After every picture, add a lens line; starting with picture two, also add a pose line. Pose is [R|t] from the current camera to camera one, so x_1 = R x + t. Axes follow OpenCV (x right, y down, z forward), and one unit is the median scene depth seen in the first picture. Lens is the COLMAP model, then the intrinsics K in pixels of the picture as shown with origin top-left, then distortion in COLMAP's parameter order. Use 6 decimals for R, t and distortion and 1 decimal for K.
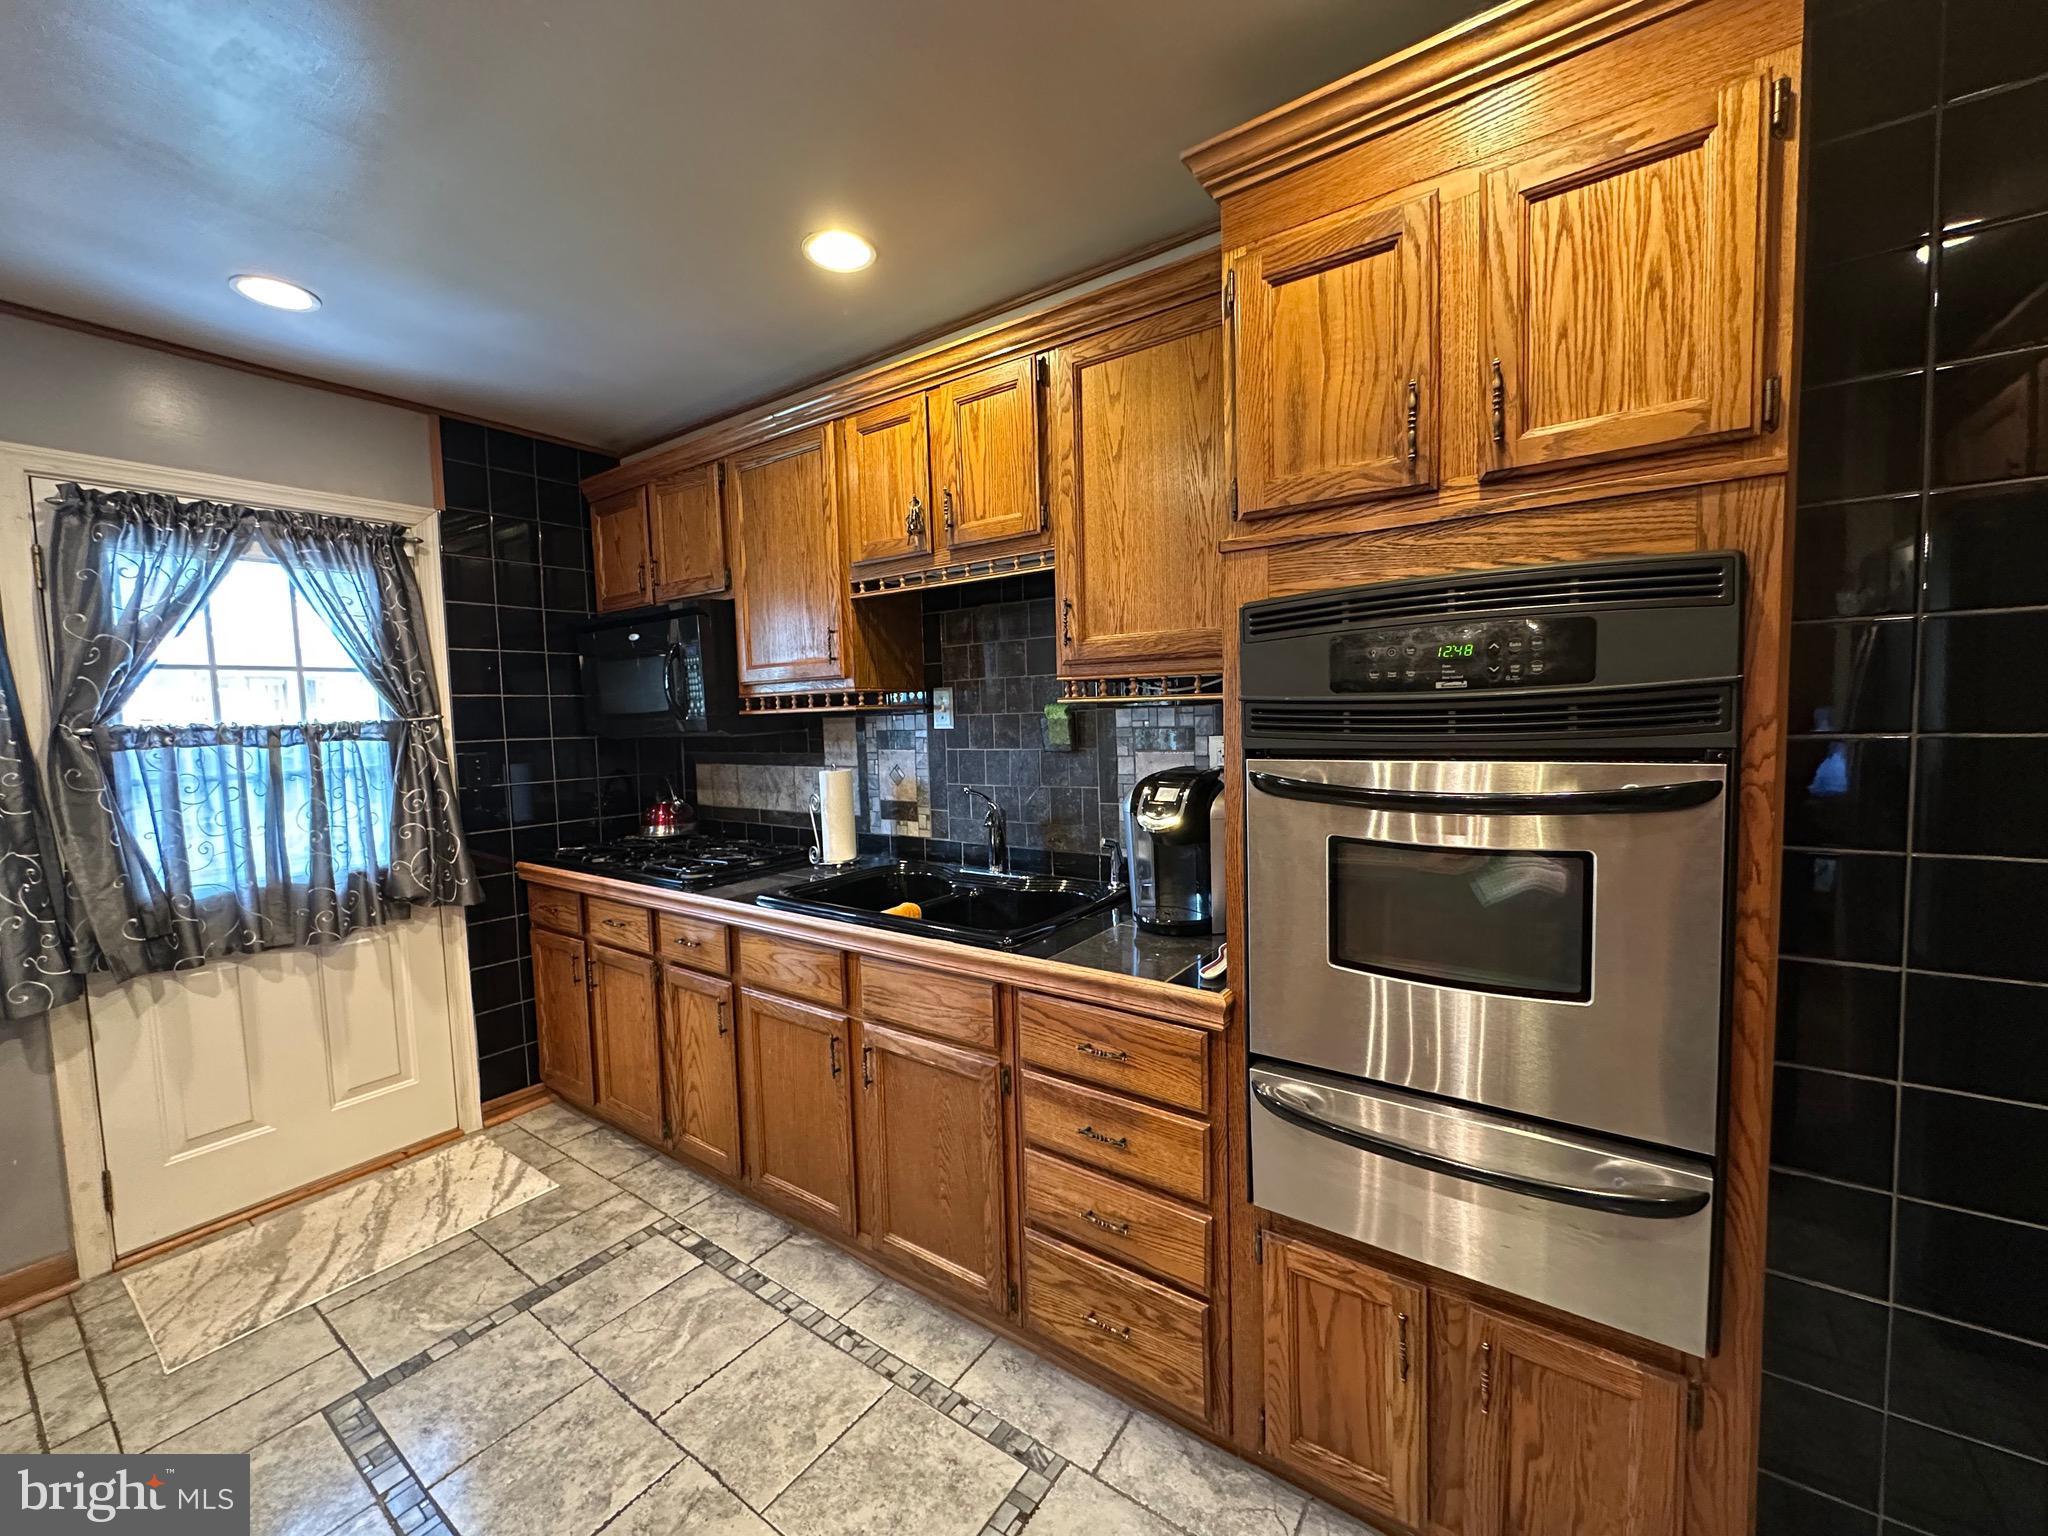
lens RADIAL K [[821.6, 0, 1021.2], [0, 821.6, 766.2], [0, 0, 1]] dist [-0.007765, 0.002129]
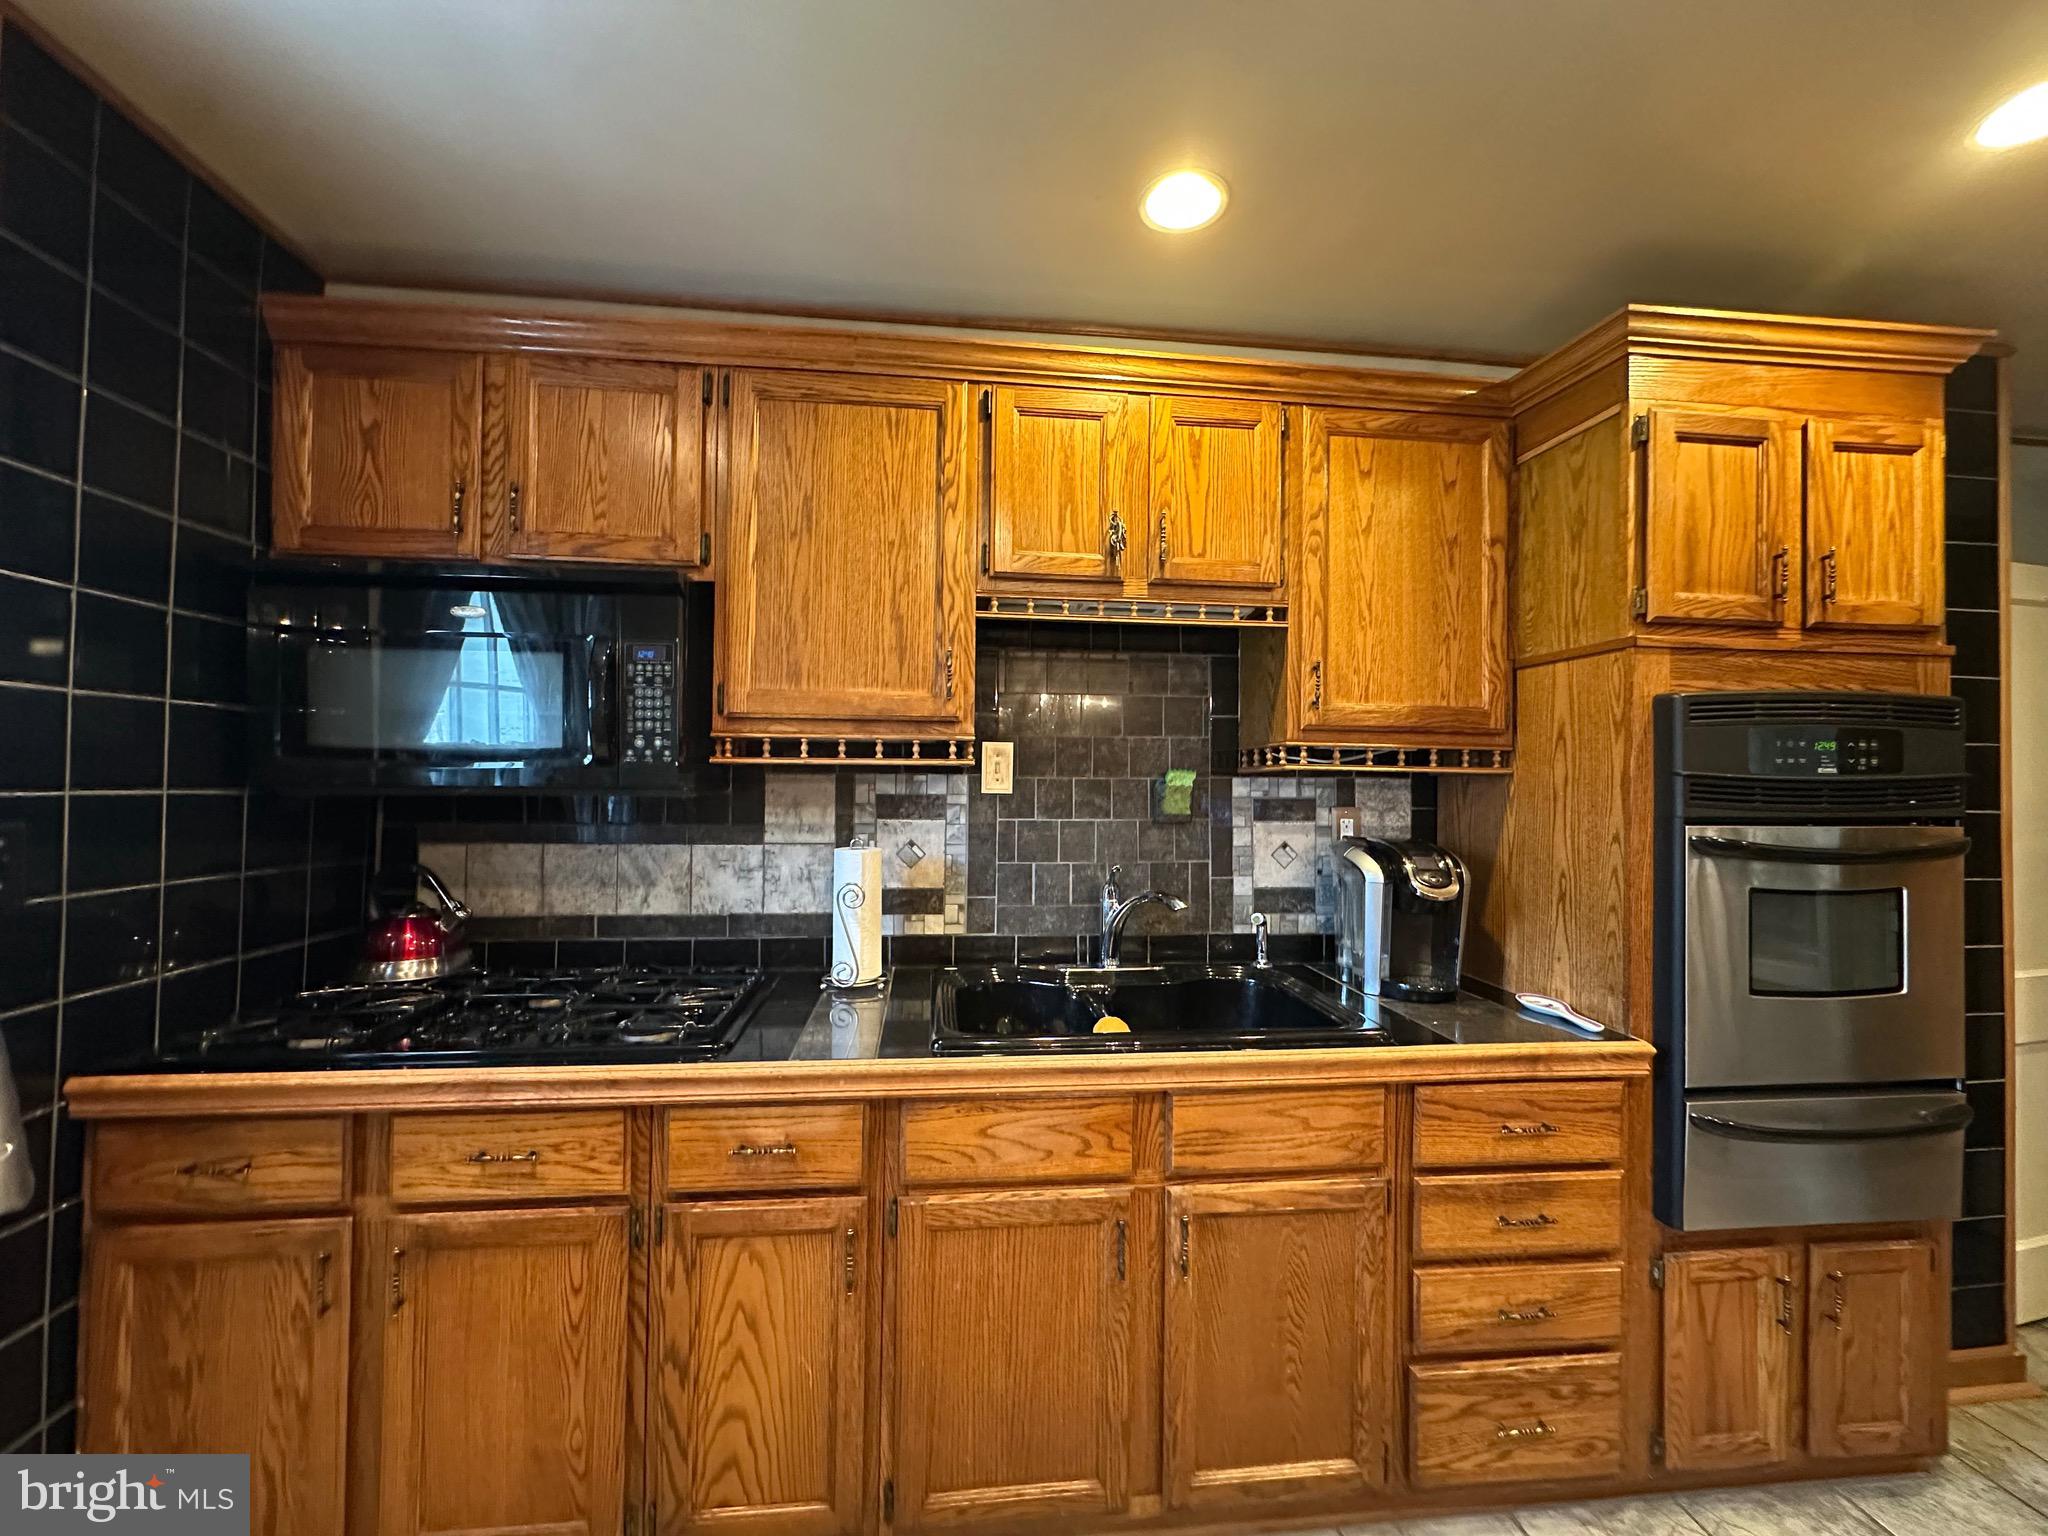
lens RADIAL K [[821.6, 0, 1021.2], [0, 821.6, 766.2], [0, 0, 1]] dist [-0.007765, 0.002129]
pose [[0.745953, 0.048171, 0.664255, -0.732060], [0.013090, 0.996128, -0.086938, -0.002851], [-0.665870, 0.073547, 0.742433, 0.467674]]
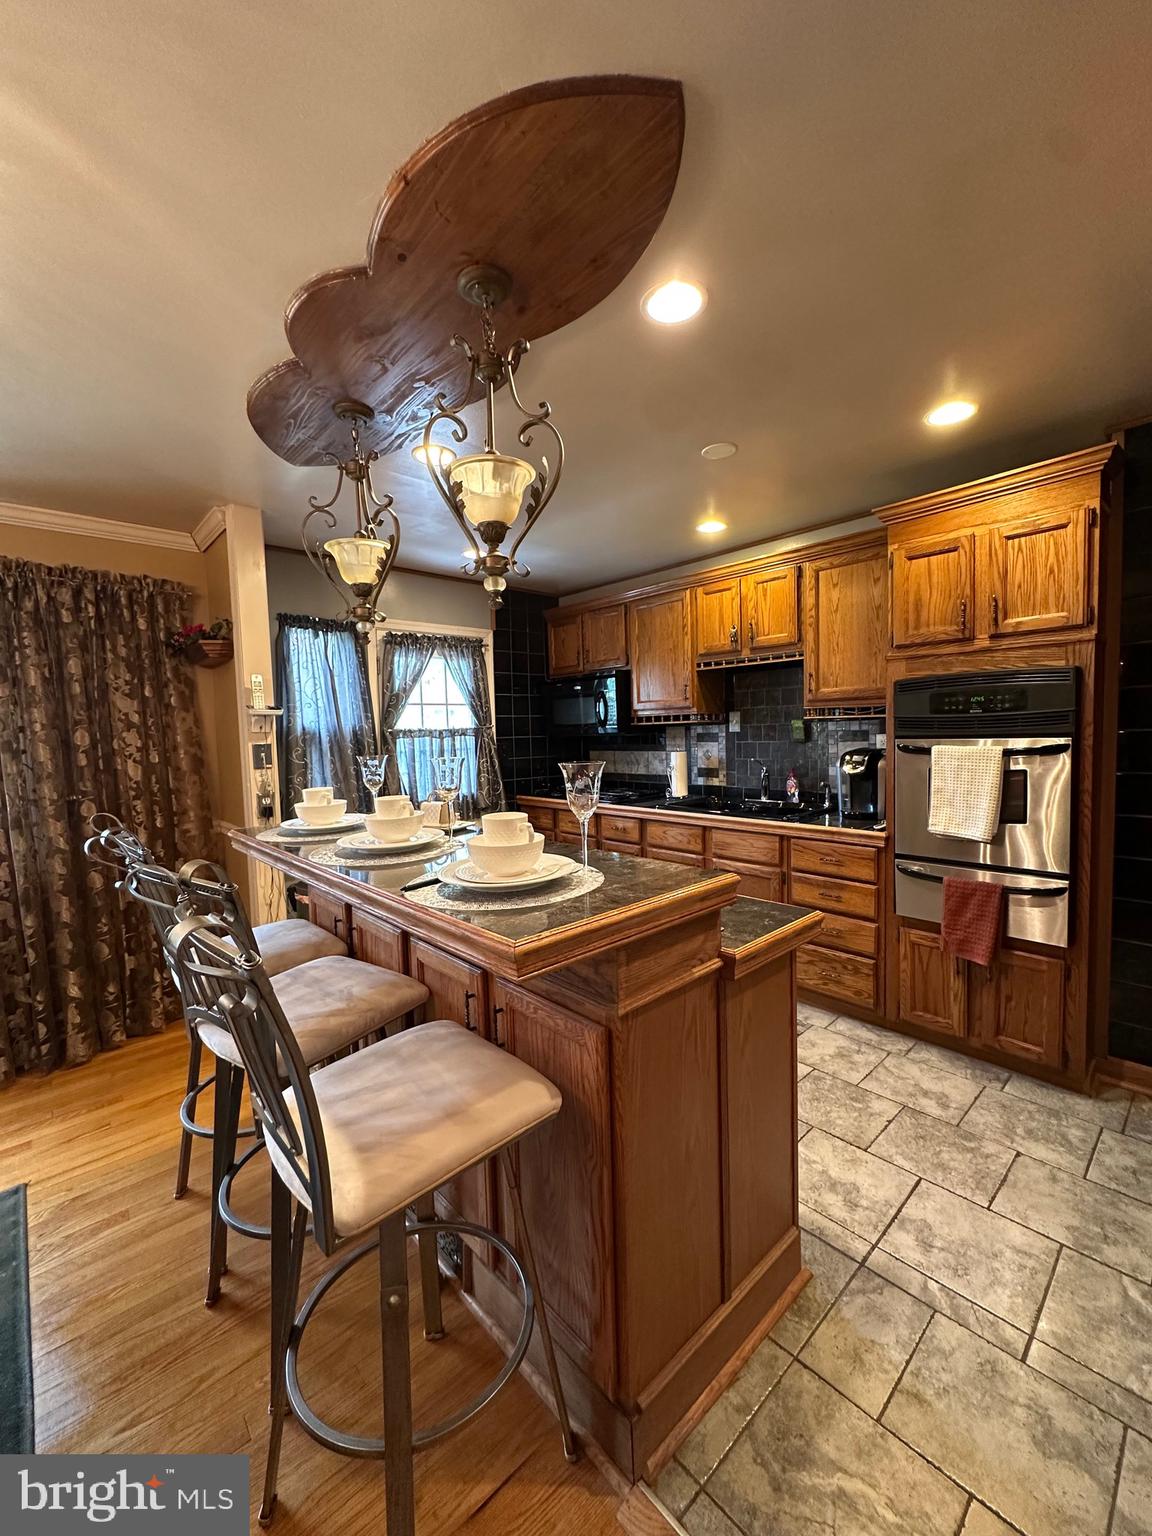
lens RADIAL K [[616.2, 0, 577.1], [0, 616.2, 766.6], [0, 0, 1]] dist [-0.007765, 0.002129]
pose [[0.978376, 0.014380, -0.206335, -0.192745], [-0.014992, 0.999887, -0.001401, 0.058805], [0.206292, 0.004464, 0.978480, -0.694668]]
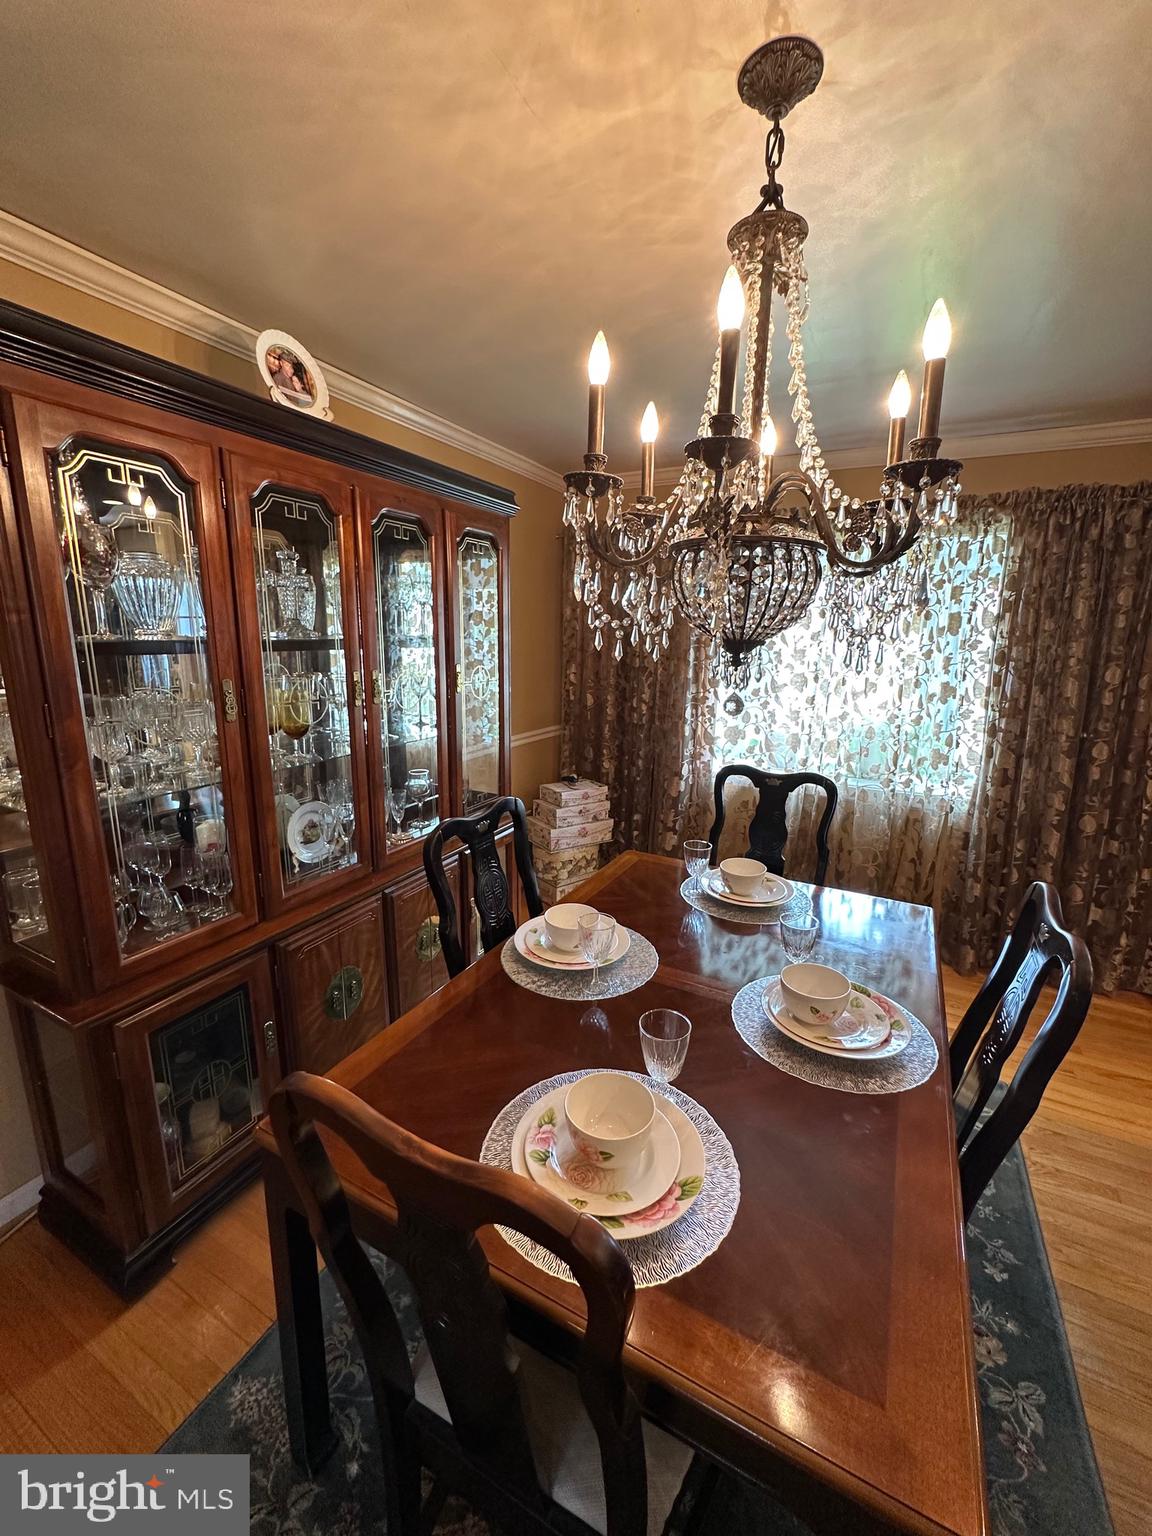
lens RADIAL K [[616.2, 0, 577.1], [0, 616.2, 766.6], [0, 0, 1]] dist [-0.007765, 0.002129]
pose [[0.143657, 0.239465, -0.960218, -0.424268], [-0.091625, 0.969333, 0.228030, 0.008109], [0.985377, 0.055222, 0.161192, -0.873228]]
